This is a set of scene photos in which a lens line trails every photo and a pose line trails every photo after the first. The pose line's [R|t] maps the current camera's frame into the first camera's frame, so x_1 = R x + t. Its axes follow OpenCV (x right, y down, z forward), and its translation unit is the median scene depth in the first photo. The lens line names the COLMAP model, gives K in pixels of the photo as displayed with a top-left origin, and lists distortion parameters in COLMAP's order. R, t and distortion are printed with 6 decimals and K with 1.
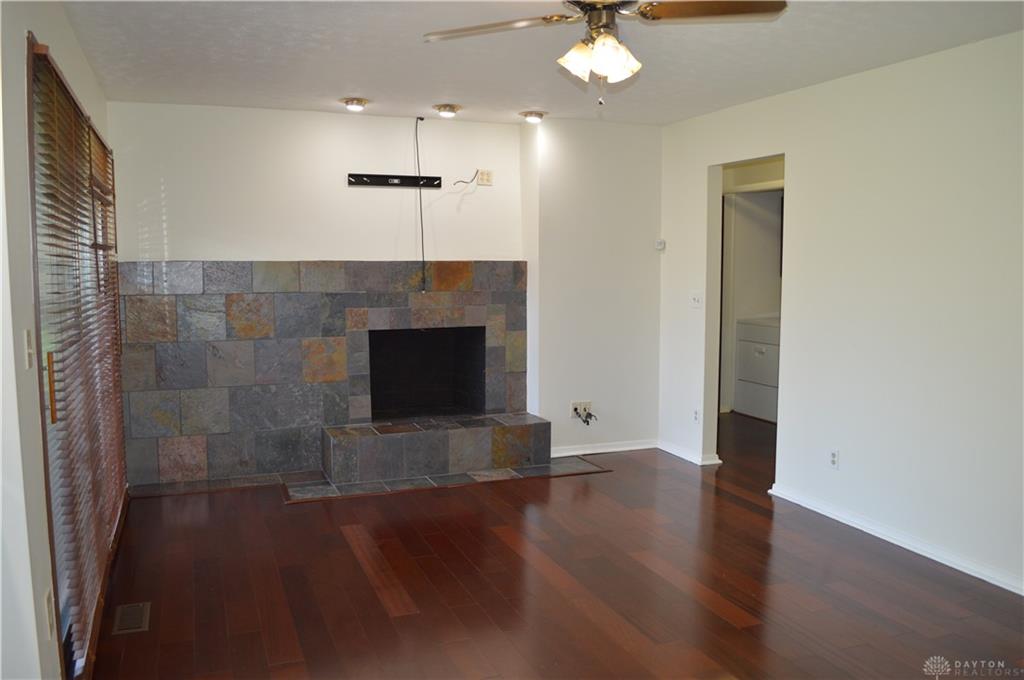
lens RADIAL K [[814.4, 0, 511.1], [0, 814.4, 342.7], [0, 0, 1]] dist [-0.084981, 0.011812]
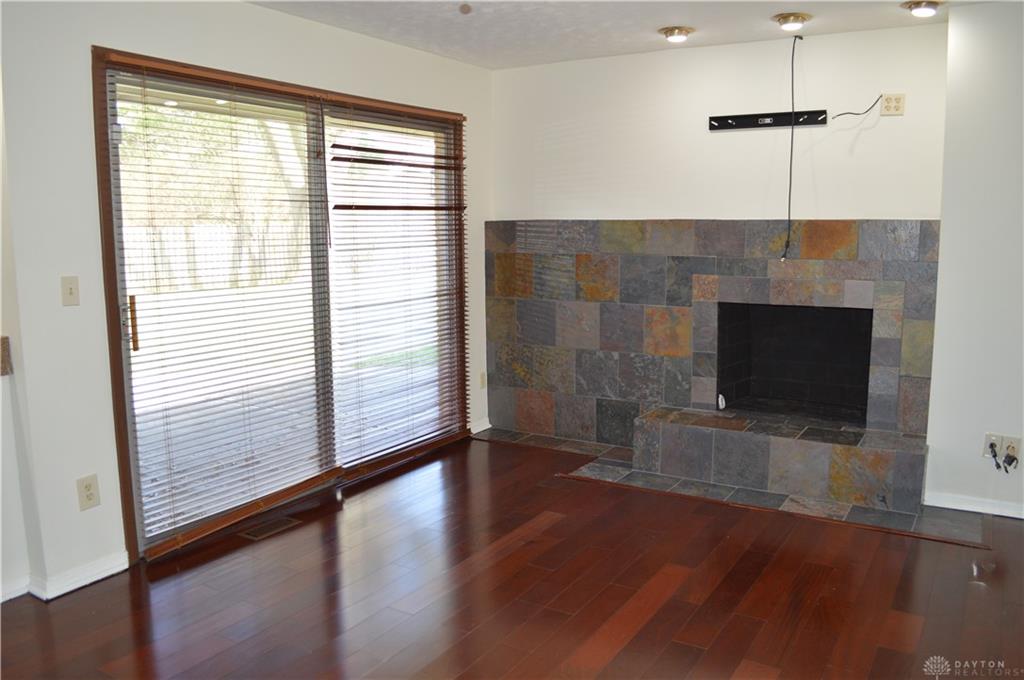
lens RADIAL K [[814.4, 0, 512.1], [0, 814.4, 344.6], [0, 0, 1]] dist [-0.084981, 0.011812]
pose [[0.599714, 0.113601, -0.792110, 0.374860], [-0.071283, 0.993521, 0.088518, -0.031072], [0.797033, 0.003378, 0.603926, 0.325049]]
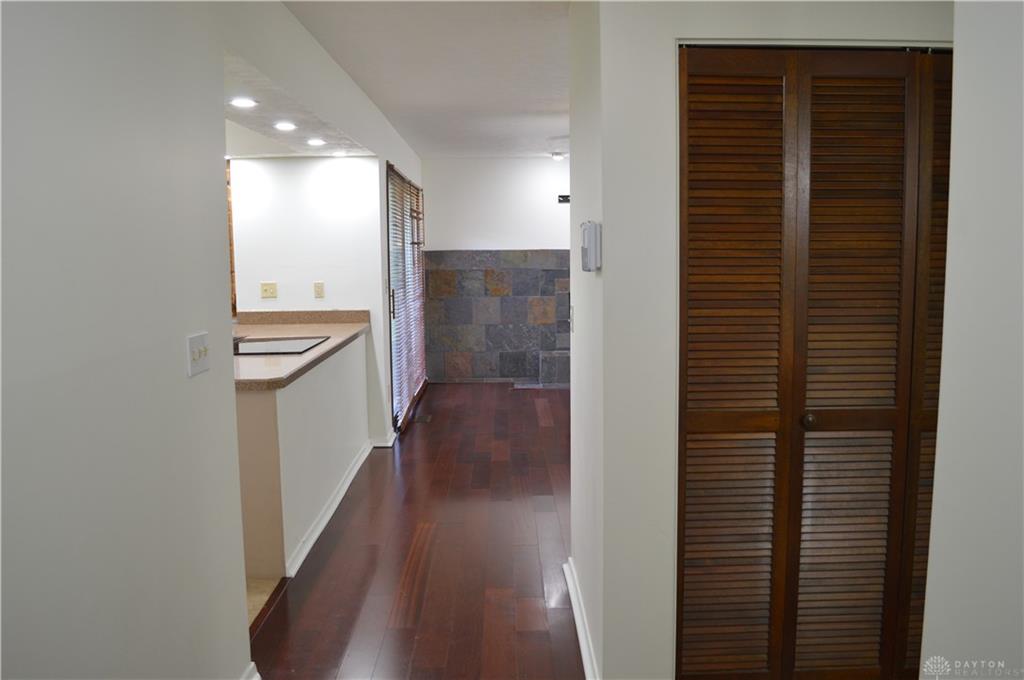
lens RADIAL K [[814.4, 0, 510.1], [0, 814.4, 338.6], [0, 0, 1]] dist [-0.084981, 0.011812]
pose [[0.932968, 0.029409, -0.358757, 0.300812], [-0.024569, 0.999535, 0.018043, 0.050383], [0.359120, -0.008019, 0.933257, -0.553901]]
